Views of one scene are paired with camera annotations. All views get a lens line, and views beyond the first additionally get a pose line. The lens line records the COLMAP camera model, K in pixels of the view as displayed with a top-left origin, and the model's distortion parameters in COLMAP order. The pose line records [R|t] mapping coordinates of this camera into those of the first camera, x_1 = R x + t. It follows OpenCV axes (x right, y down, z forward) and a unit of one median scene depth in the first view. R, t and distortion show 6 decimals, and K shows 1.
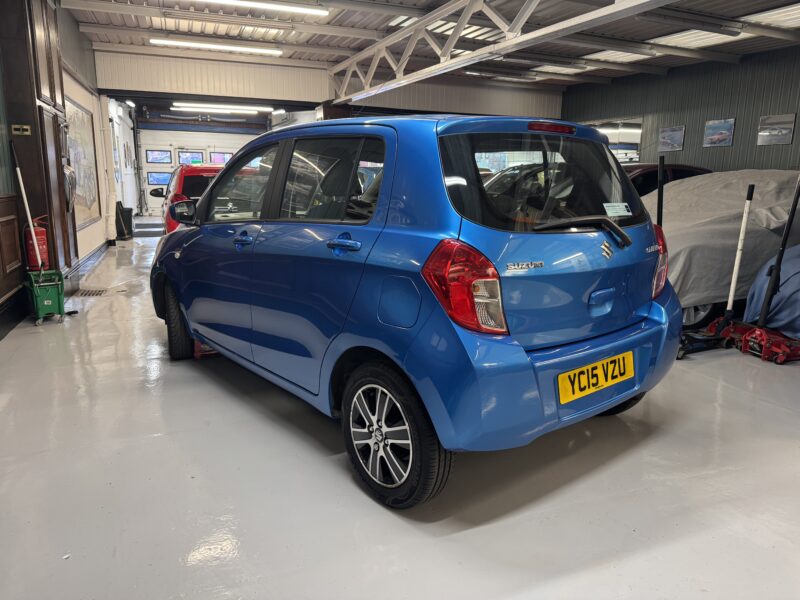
lens RADIAL K [[566.0, 0, 403.1], [0, 566.0, 301.4], [0, 0, 1]] dist [0.000830, -0.010703]
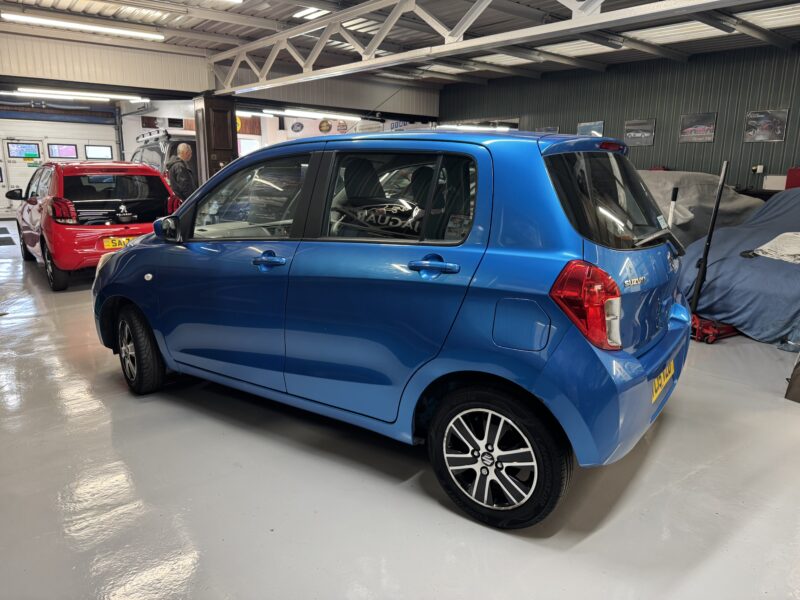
lens RADIAL K [[566.0, 0, 403.1], [0, 566.0, 301.4], [0, 0, 1]] dist [0.000830, -0.010703]
pose [[0.963047, -0.061583, 0.262199, -0.220494], [0.057311, 0.998070, 0.023917, -0.036267], [-0.263165, -0.008006, 0.964718, 0.046174]]
